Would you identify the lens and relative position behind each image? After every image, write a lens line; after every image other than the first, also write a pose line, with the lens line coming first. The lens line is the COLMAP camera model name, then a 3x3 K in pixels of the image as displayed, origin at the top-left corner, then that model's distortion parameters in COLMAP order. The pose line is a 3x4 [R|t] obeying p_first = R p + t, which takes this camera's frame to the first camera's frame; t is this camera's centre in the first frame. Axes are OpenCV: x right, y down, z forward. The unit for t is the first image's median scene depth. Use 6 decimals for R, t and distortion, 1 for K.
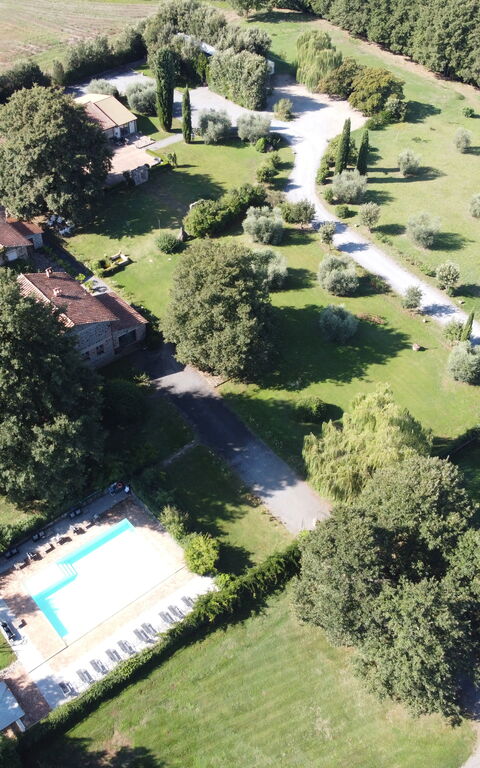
lens RADIAL K [[776.5, 0, 236.1], [0, 776.5, 383.9], [0, 0, 1]] dist [0.022872, -0.099723]
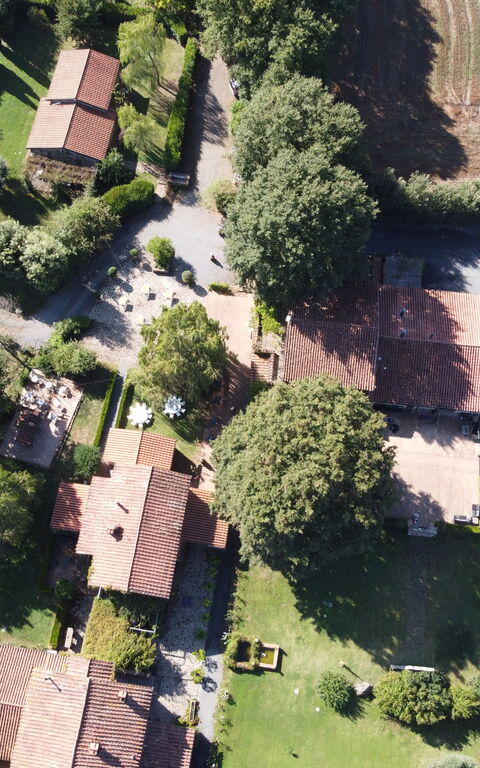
lens RADIAL K [[776.5, 0, 236.1], [0, 776.5, 383.9], [0, 0, 1]] dist [0.022872, -0.099723]
pose [[0.656325, 0.718884, -0.229004, -0.248618], [-0.544446, 0.661401, 0.515874, -0.907941], [0.522318, -0.213901, 0.825488, 0.590326]]
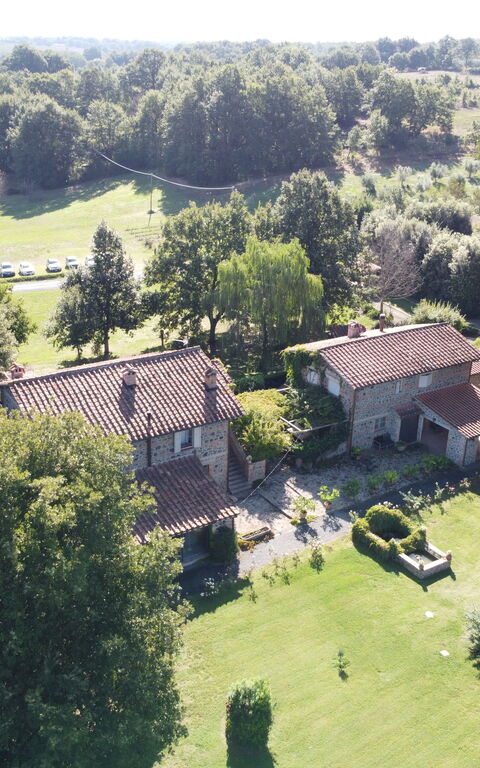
lens RADIAL K [[776.5, 0, 236.1], [0, 776.5, 383.9], [0, 0, 1]] dist [0.022872, -0.099723]
pose [[-0.135173, 0.367595, -0.920110, 0.237777], [-0.707561, 0.614257, 0.349351, -0.372041], [0.693603, 0.698257, 0.177065, 1.078266]]
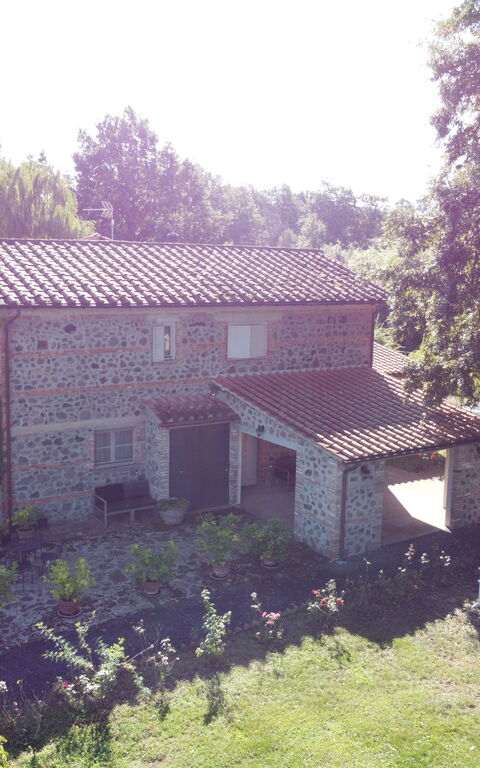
lens RADIAL K [[776.5, 0, 236.1], [0, 776.5, 383.9], [0, 0, 1]] dist [0.022872, -0.099723]
pose [[-0.110613, 0.139394, -0.984040, -0.142404], [-0.706213, 0.685644, 0.176508, -0.289503], [0.699305, 0.714466, 0.022601, 1.305953]]
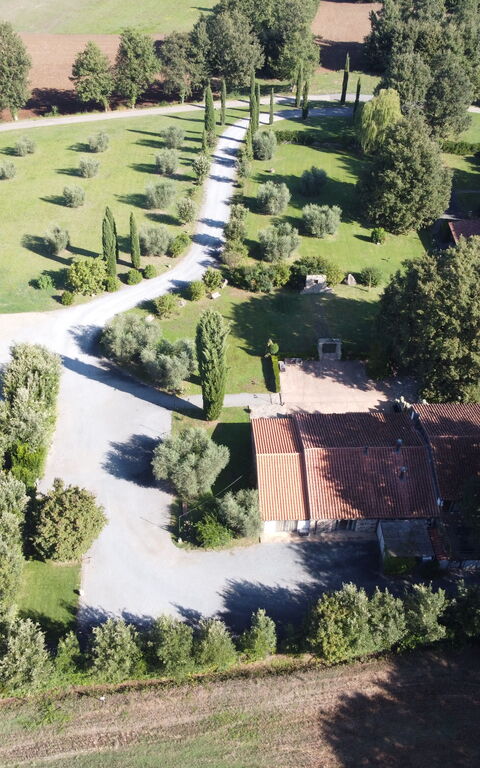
lens RADIAL K [[776.5, 0, 236.1], [0, 776.5, 383.9], [0, 0, 1]] dist [0.022872, -0.099723]
pose [[-0.752870, -0.453315, 0.477171, -0.647022], [0.442304, 0.188412, 0.876851, -1.436006], [-0.487395, 0.871210, 0.058653, 1.540273]]
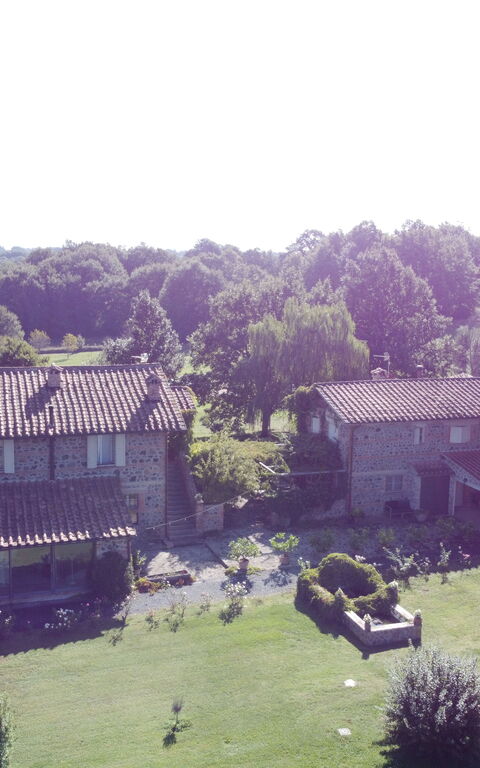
lens RADIAL K [[776.5, 0, 236.1], [0, 776.5, 383.9], [0, 0, 1]] dist [0.022872, -0.099723]
pose [[-0.367275, 0.114555, -0.923031, 0.125813], [-0.661675, 0.665264, 0.345846, -0.357714], [0.653678, 0.737767, -0.168536, 1.270009]]
